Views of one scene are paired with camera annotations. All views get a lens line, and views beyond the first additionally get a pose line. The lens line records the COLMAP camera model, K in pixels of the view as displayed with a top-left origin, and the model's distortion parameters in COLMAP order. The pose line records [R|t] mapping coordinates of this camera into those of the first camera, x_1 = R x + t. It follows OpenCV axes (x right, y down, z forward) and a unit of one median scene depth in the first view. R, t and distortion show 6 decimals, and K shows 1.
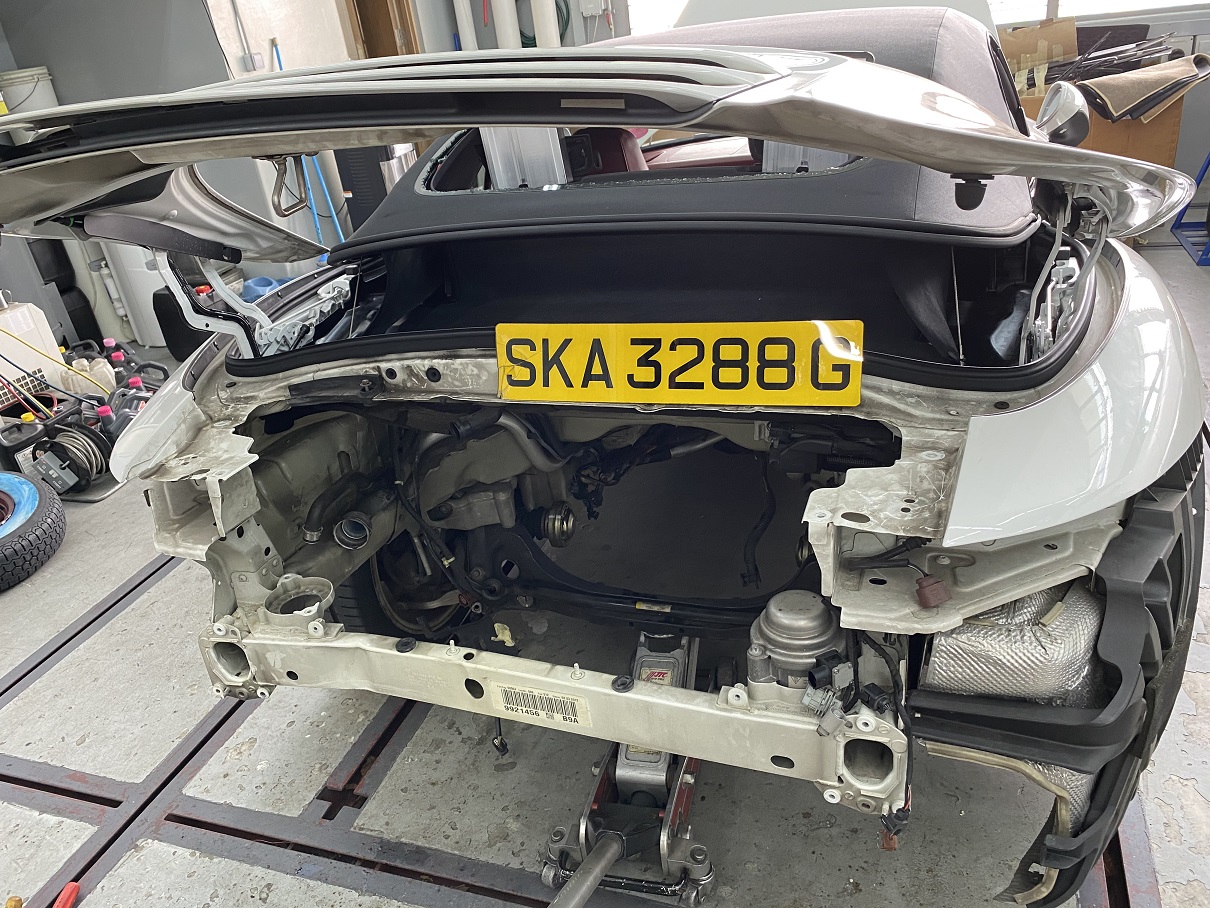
lens RADIAL K [[928.6, 0, 603.1], [0, 928.6, 449.9], [0, 0, 1]] dist [0.012545, -0.019422]
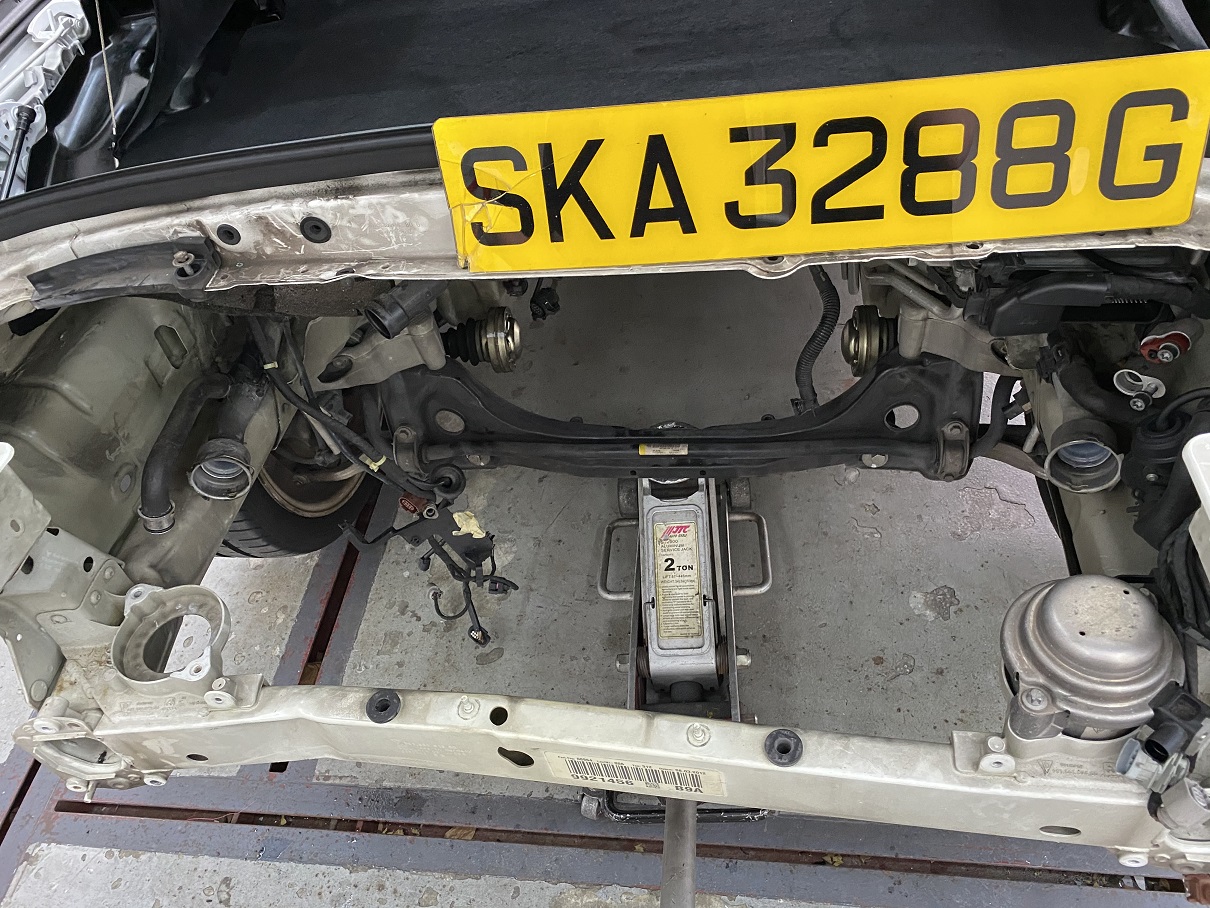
lens RADIAL K [[928.6, 0, 609.4], [0, 928.6, 453.9], [0, 0, 1]] dist [0.012545, -0.019422]
pose [[0.975081, -0.178530, 0.131697, -0.113163], [0.120117, 0.923948, 0.363170, -0.131782], [-0.186518, -0.338301, 0.922368, 0.448996]]
